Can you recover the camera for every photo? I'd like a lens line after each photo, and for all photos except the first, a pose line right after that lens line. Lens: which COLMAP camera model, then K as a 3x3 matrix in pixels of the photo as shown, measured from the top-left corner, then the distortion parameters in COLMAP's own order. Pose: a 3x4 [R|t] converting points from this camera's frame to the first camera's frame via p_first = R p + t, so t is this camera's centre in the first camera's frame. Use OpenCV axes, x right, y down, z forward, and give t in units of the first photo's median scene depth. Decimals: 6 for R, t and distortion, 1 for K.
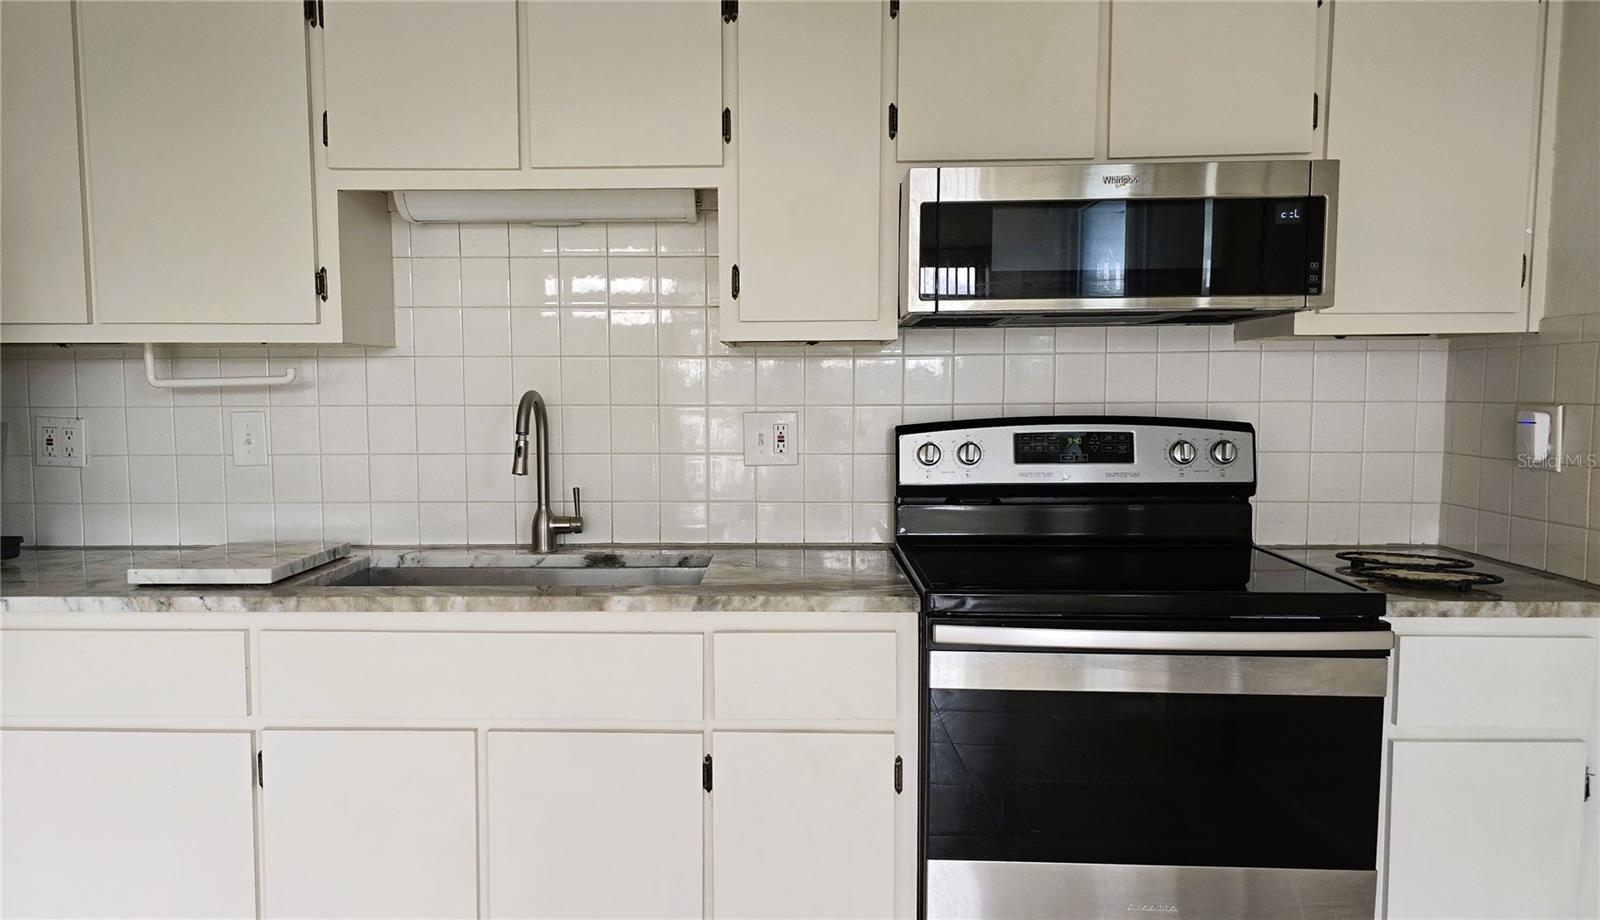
lens RADIAL K [[1105.5, 0, 790.2], [0, 1105.5, 488.6], [0, 0, 1]] dist [0.020701, -0.015766]
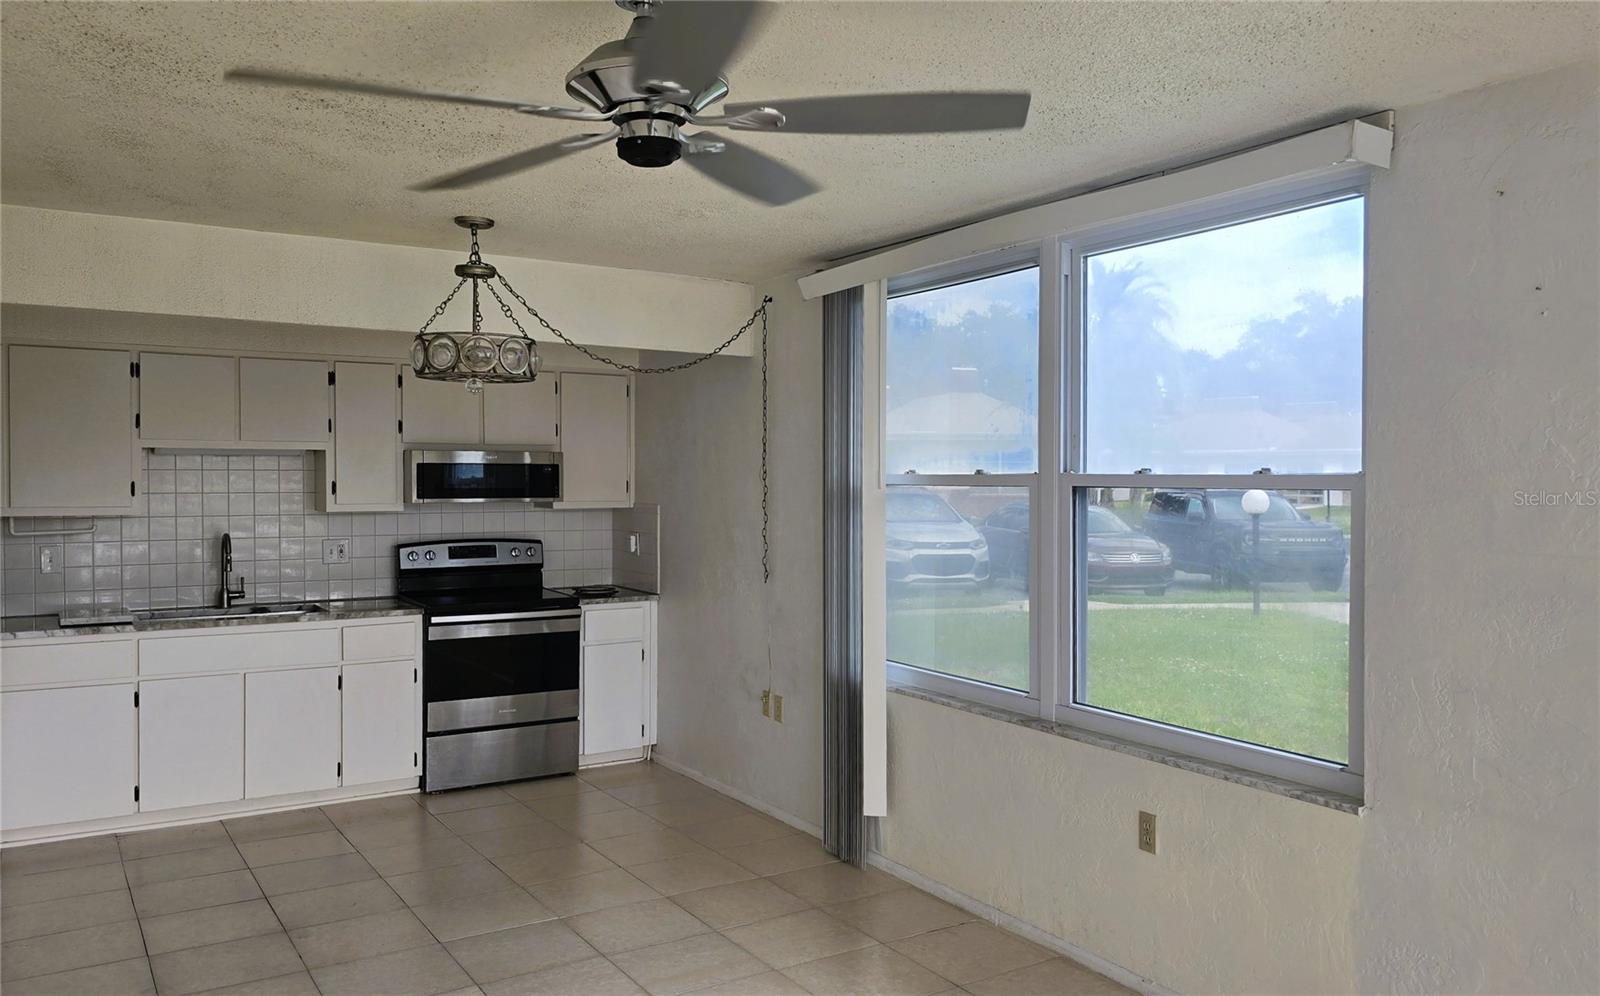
lens RADIAL K [[1219.6, 0, 803.3], [0, 1219.6, 492.8], [0, 0, 1]] dist [0.012577, -0.003036]
pose [[0.850602, -0.005531, 0.525781, -0.567471], [0.042925, 0.997338, -0.058951, 0.025173], [-0.524055, 0.072713, 0.848575, -1.767951]]
